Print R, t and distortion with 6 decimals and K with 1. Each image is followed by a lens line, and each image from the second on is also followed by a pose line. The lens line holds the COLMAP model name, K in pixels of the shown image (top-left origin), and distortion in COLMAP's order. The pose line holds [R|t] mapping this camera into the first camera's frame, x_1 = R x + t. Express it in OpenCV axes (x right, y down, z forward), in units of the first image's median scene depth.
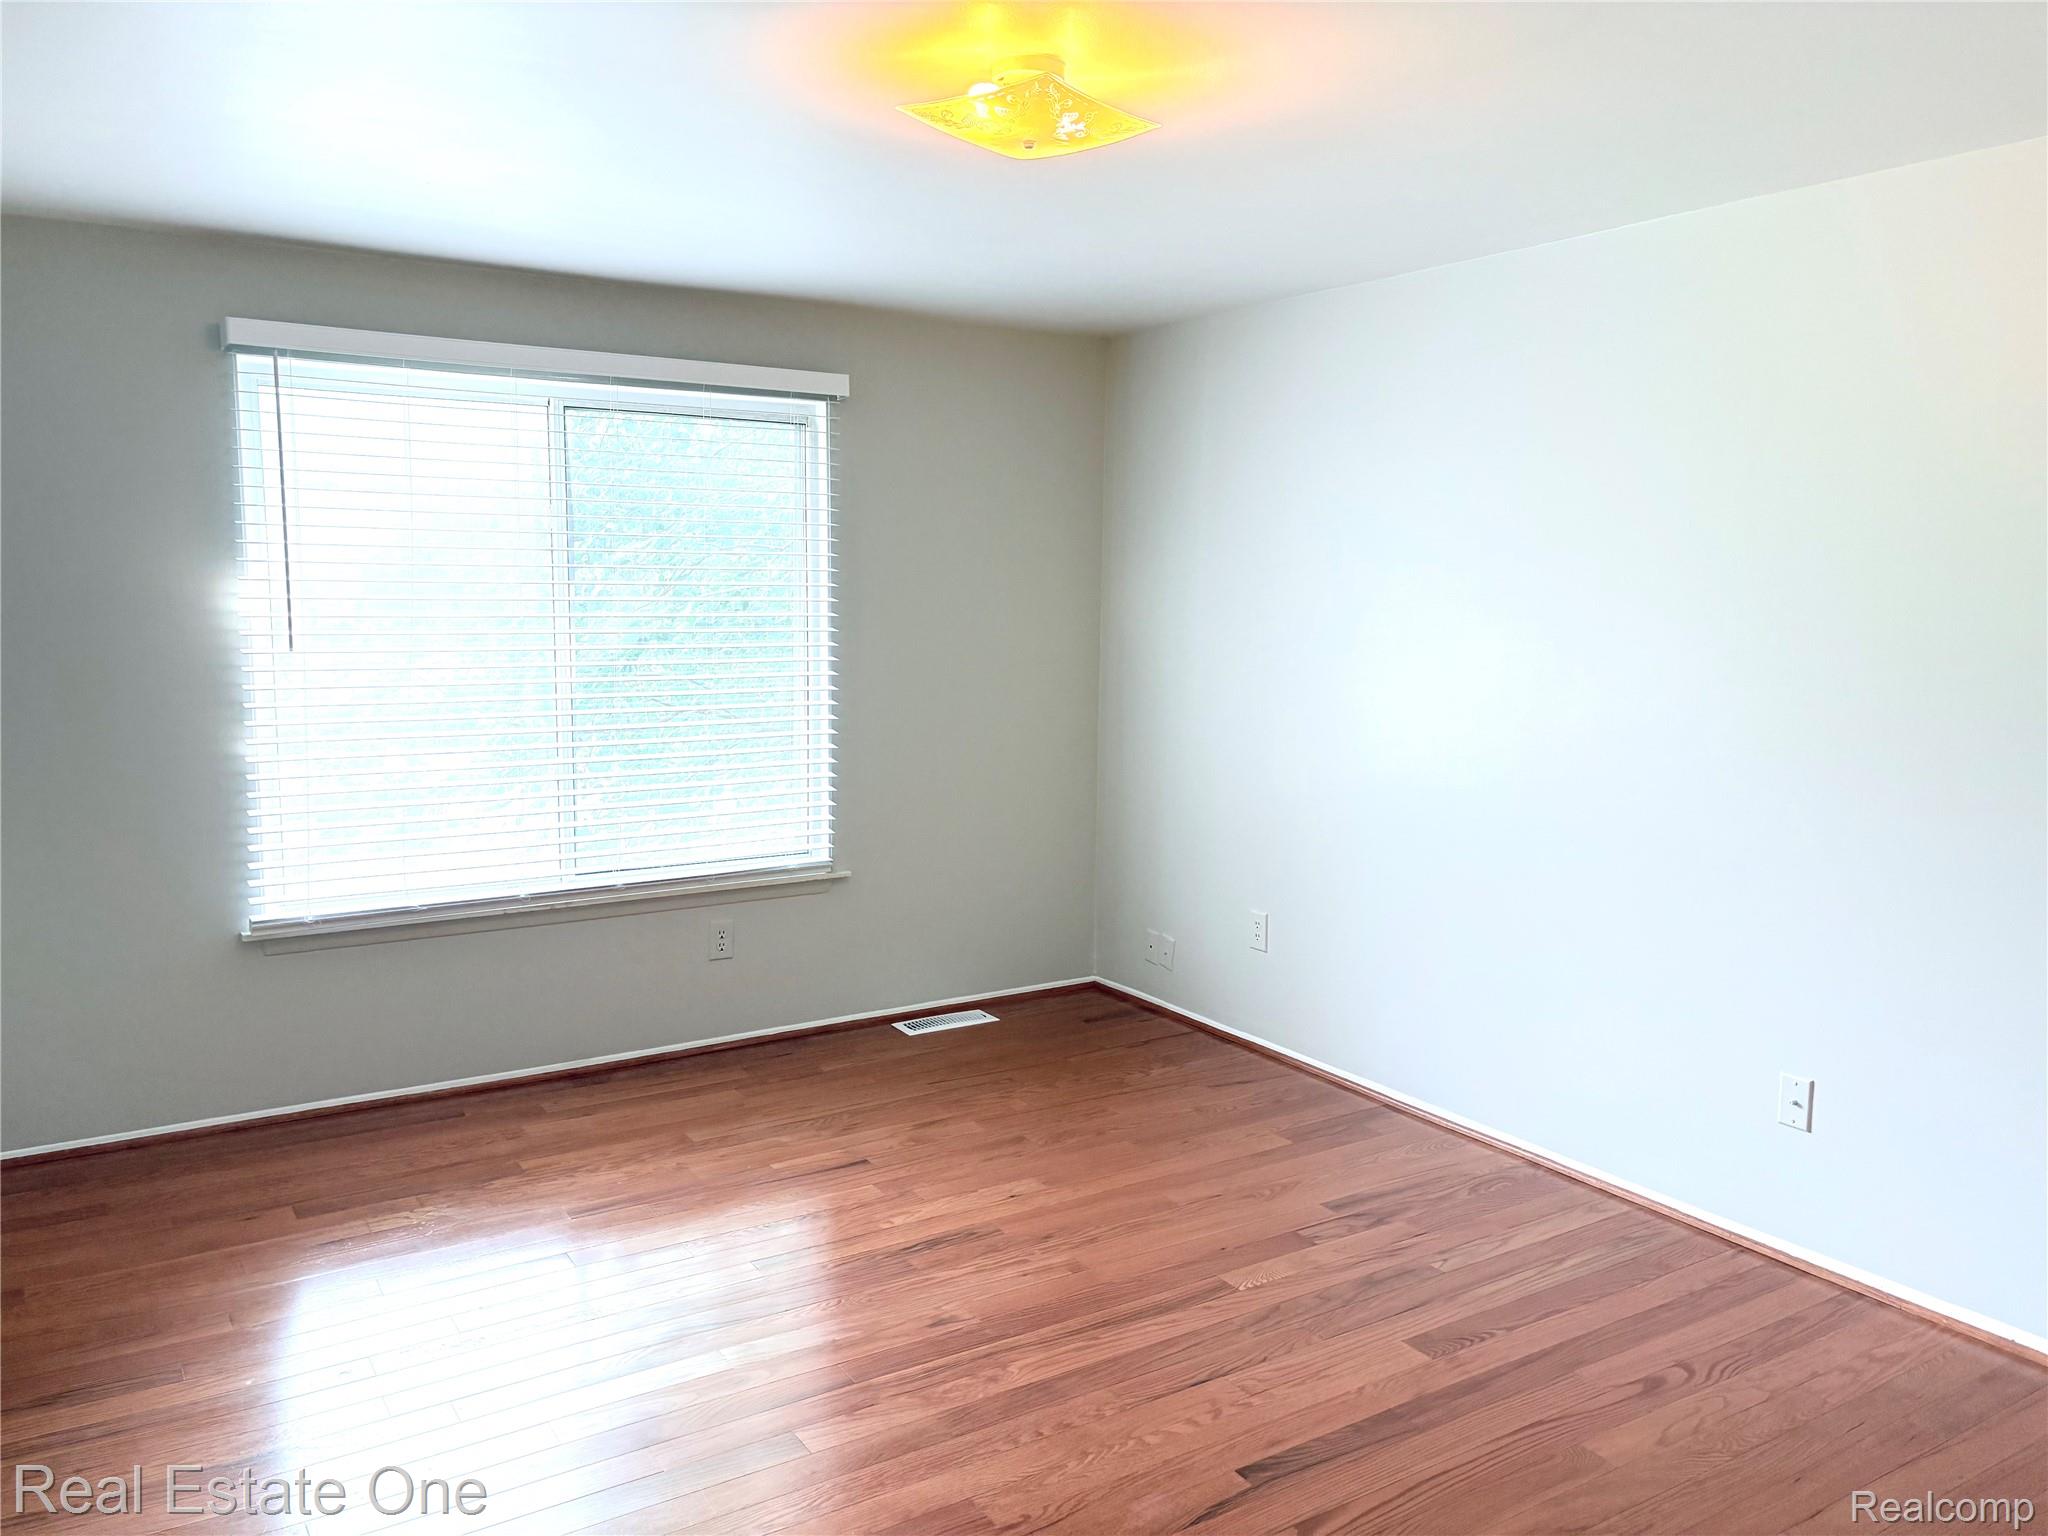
lens RADIAL K [[1536.9, 0, 1024.0], [0, 1536.9, 768.0], [0, 0, 1]] dist [0.050401, -0.046000]
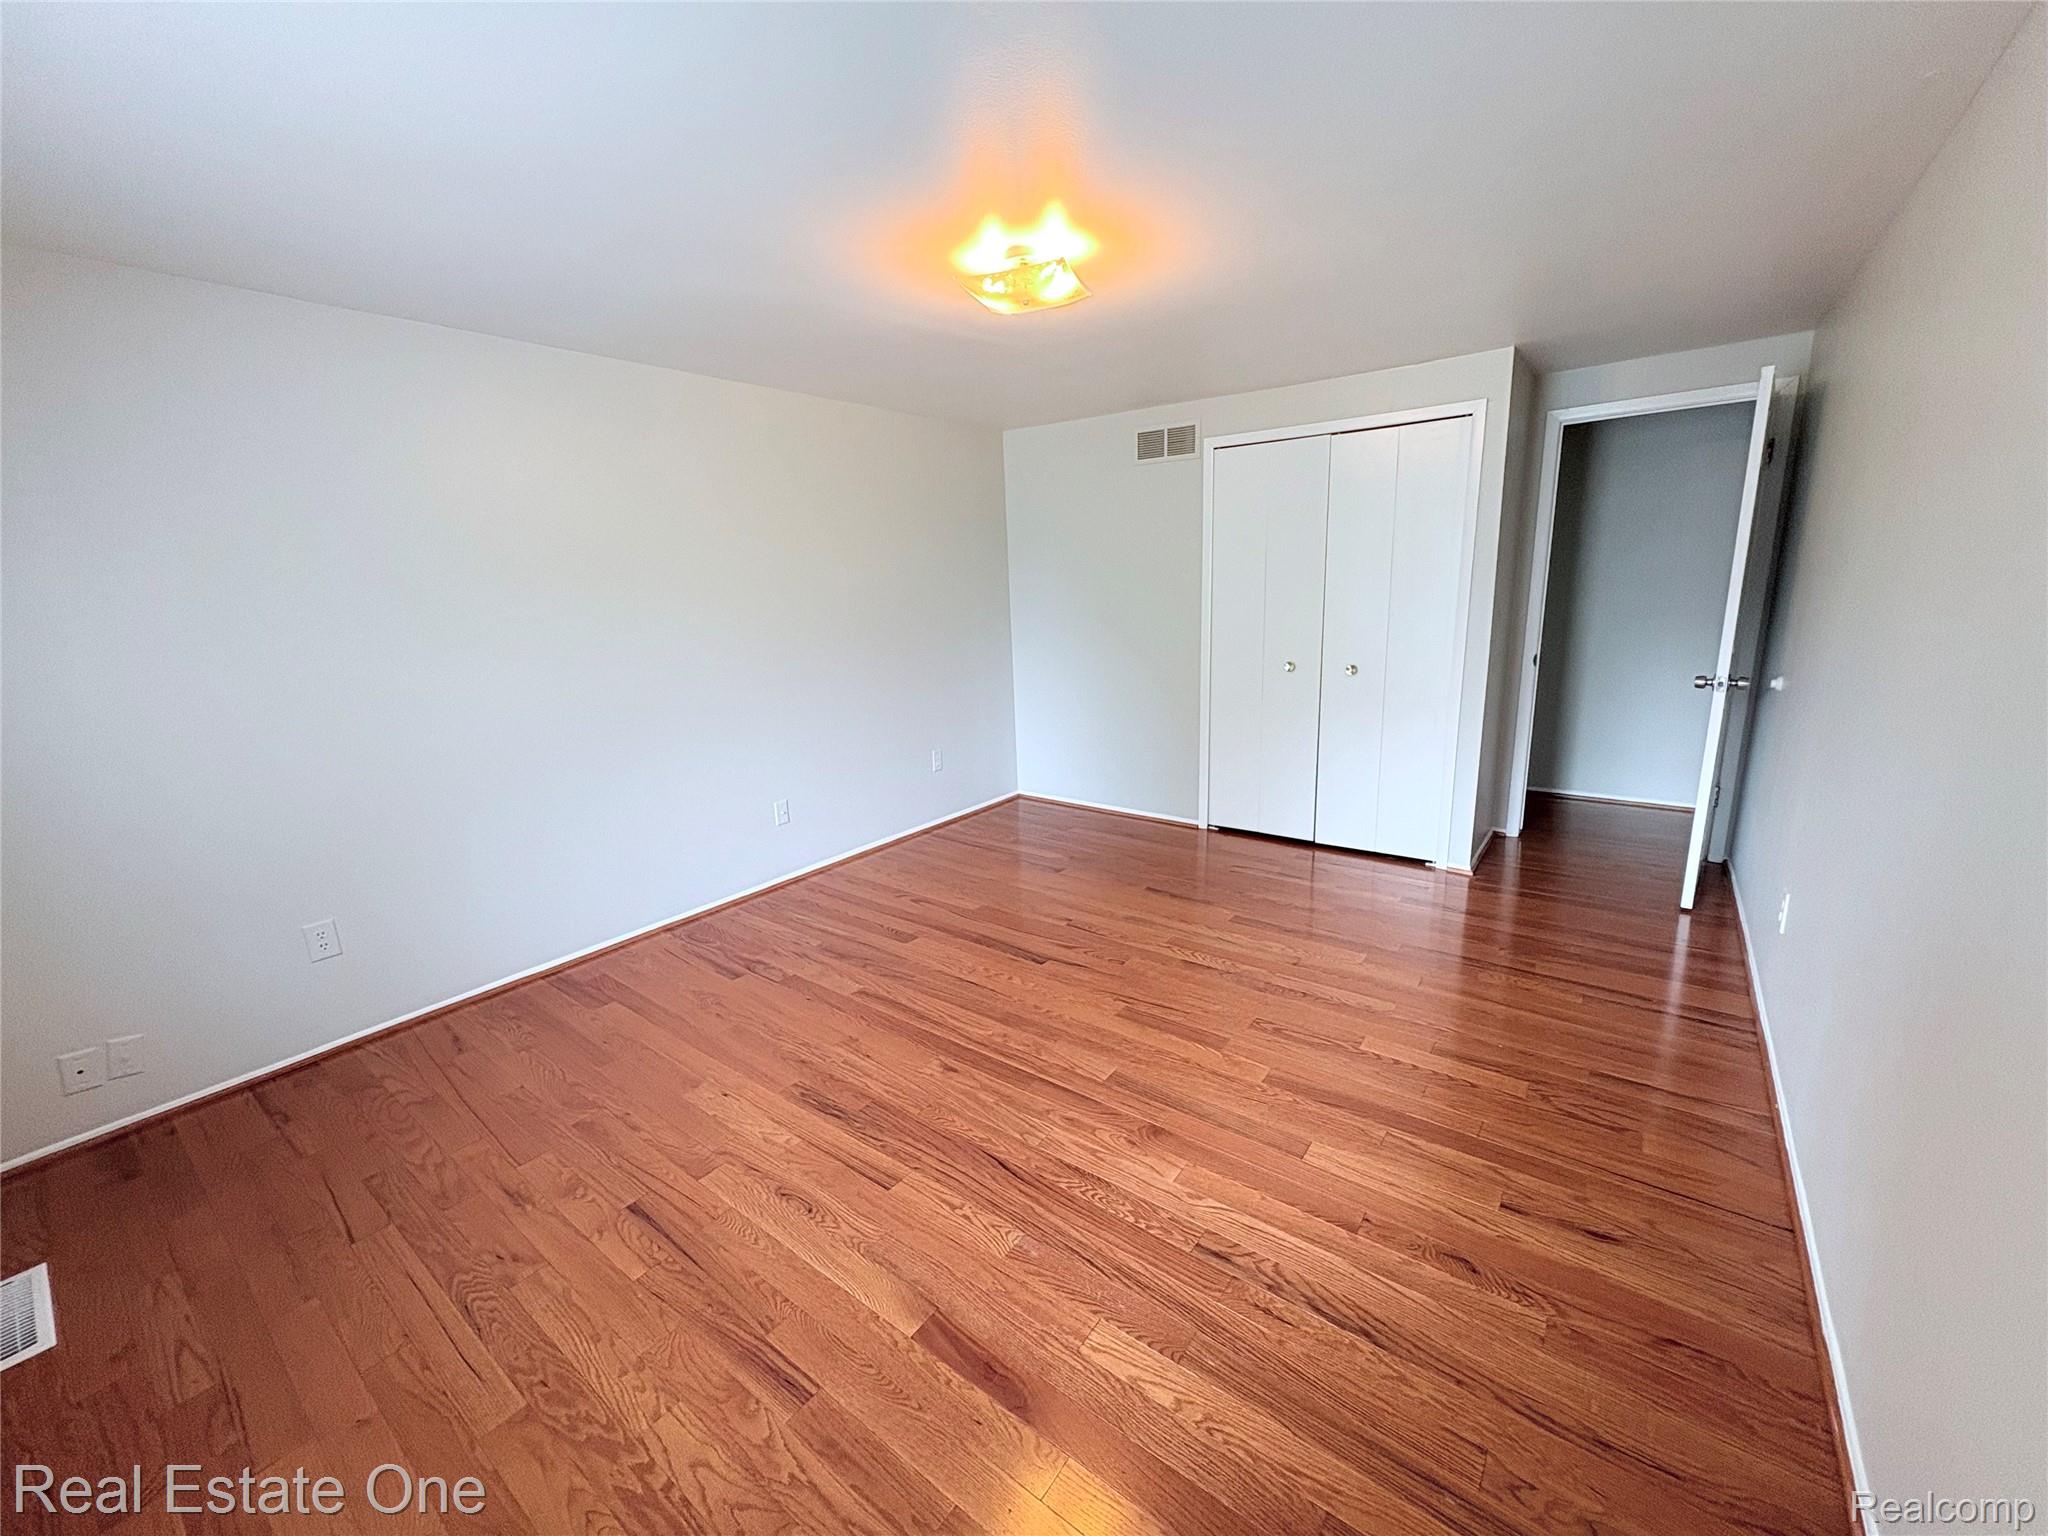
lens RADIAL K [[813.5, 0, 1024.0], [0, 813.5, 768.0], [0, 0, 1]] dist [0.001283, 0.000100]
pose [[-0.342156, -0.208325, 0.916259, -0.683870], [0.151203, 0.950199, 0.272505, -0.111882], [-0.927398, 0.231780, -0.293617, 1.017302]]
